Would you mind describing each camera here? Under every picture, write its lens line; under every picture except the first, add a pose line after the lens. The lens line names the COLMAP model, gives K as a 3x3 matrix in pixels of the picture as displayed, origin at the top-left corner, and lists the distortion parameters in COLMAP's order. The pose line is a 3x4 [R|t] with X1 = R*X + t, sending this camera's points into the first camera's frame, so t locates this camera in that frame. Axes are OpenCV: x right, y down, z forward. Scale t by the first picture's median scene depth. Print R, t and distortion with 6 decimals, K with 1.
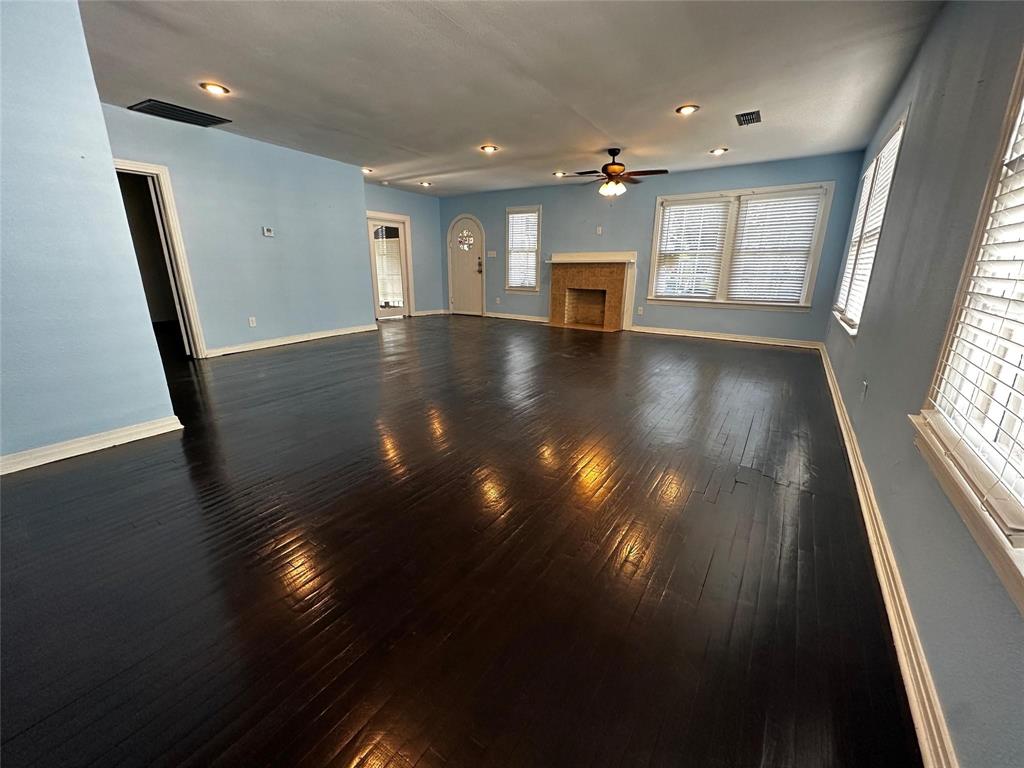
lens RADIAL K [[410.7, 0, 512.0], [0, 410.7, 384.0], [0, 0, 1]] dist [-0.000083, -0.000020]
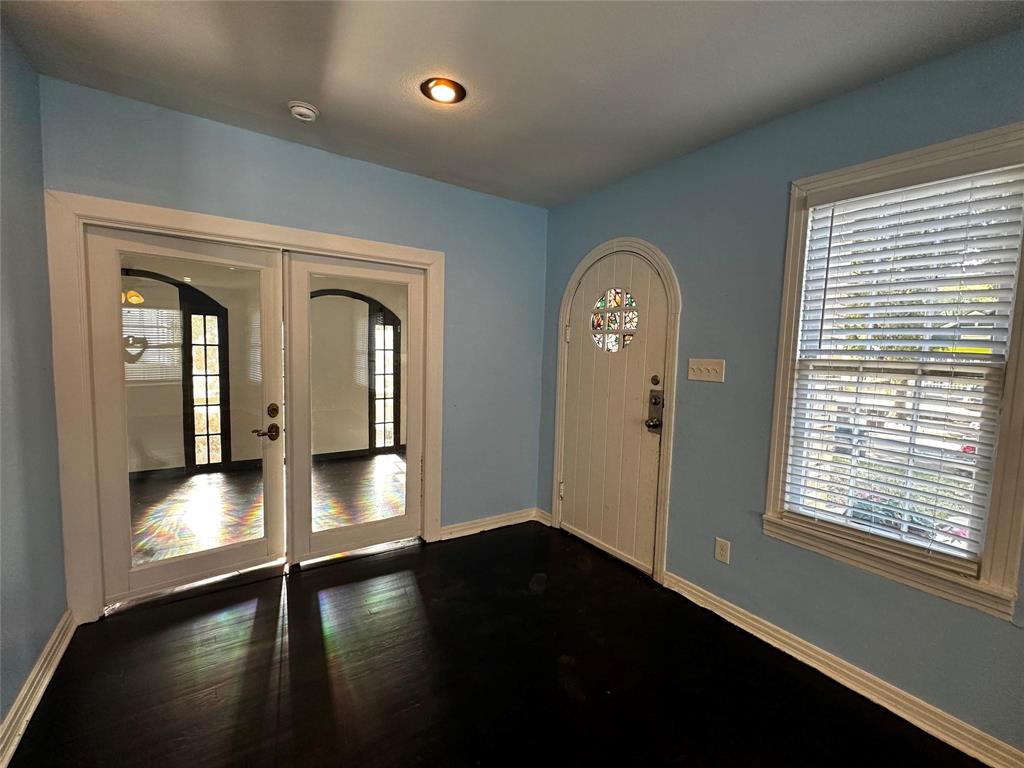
lens RADIAL K [[434.9, 0, 512.0], [0, 434.9, 384.0], [0, 0, 1]] dist [0.001415, 0.000012]
pose [[0.927743, 0.049757, -0.369888, -0.060209], [-0.121840, 0.977152, -0.174150, -0.240156], [0.352771, 0.206633, 0.912609, 0.693431]]
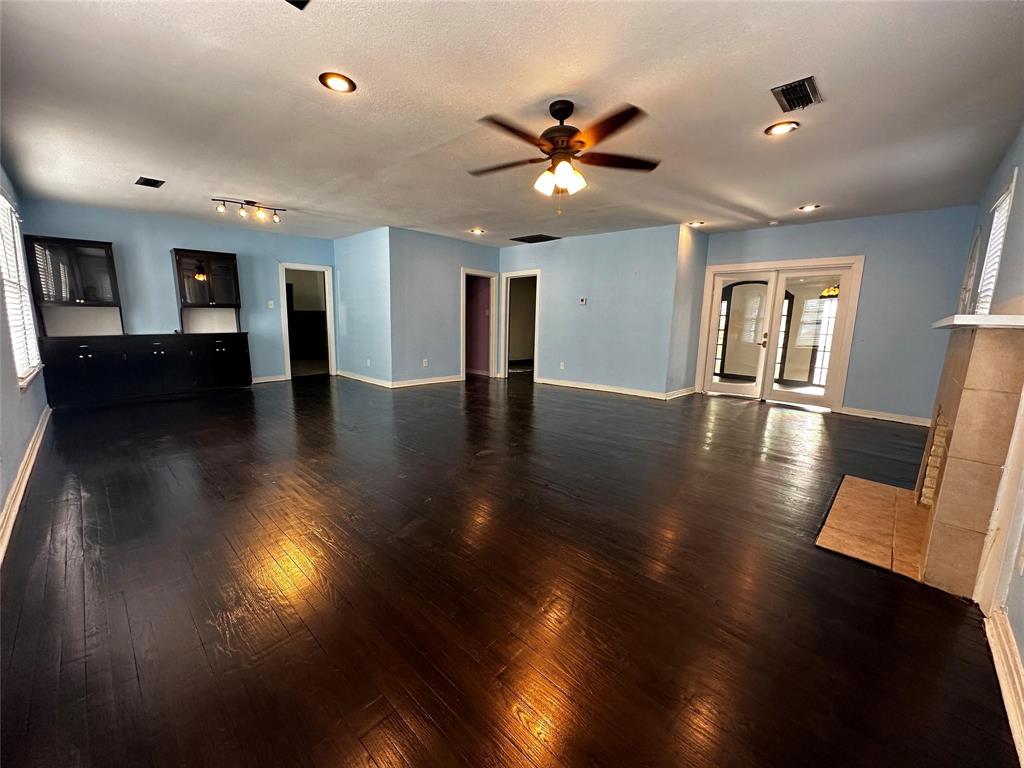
lens RADIAL K [[410.7, 0, 512.0], [0, 410.7, 384.0], [0, 0, 1]] dist [-0.000083, -0.000020]
pose [[-0.163322, 0.141036, -0.976440, 0.445822], [-0.294588, 0.937605, 0.184700, -0.178923], [0.941565, 0.317813, -0.111584, 0.609562]]
